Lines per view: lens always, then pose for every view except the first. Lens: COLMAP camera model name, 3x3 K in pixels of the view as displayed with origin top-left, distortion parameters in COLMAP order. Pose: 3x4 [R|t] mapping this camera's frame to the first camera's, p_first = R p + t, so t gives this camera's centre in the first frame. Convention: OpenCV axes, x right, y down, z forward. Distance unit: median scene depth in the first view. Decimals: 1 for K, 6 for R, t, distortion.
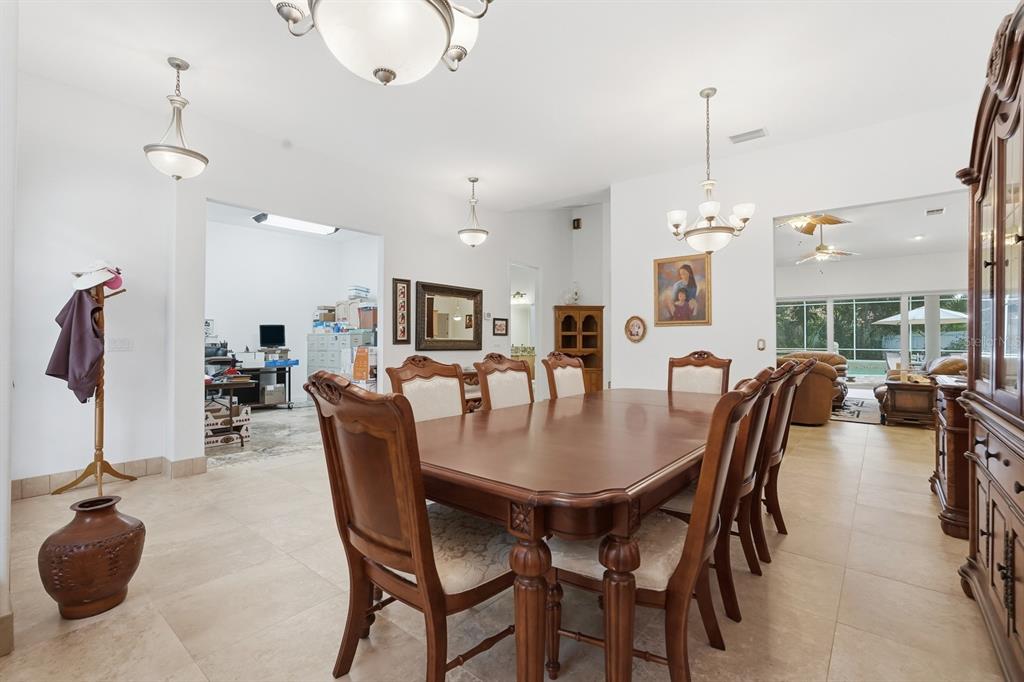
lens RADIAL K [[460.0, 0, 511.8], [0, 460.0, 342.0], [0, 0, 1]] dist [-0.010700, 0.001067]
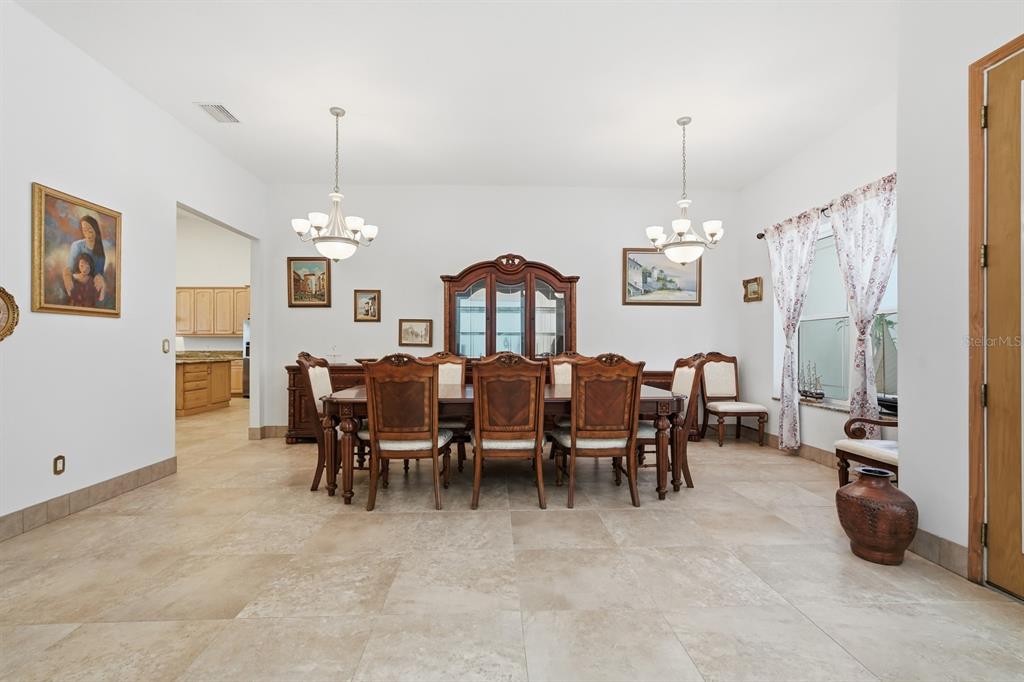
lens RADIAL K [[460.0, 0, 512.7], [0, 460.0, 341.9], [0, 0, 1]] dist [-0.010700, 0.001067]
pose [[-0.663857, -0.000024, 0.747859, -0.449595], [-0.008043, 0.999942, -0.007107, -0.001317], [-0.747816, -0.010734, -0.663819, 0.978700]]
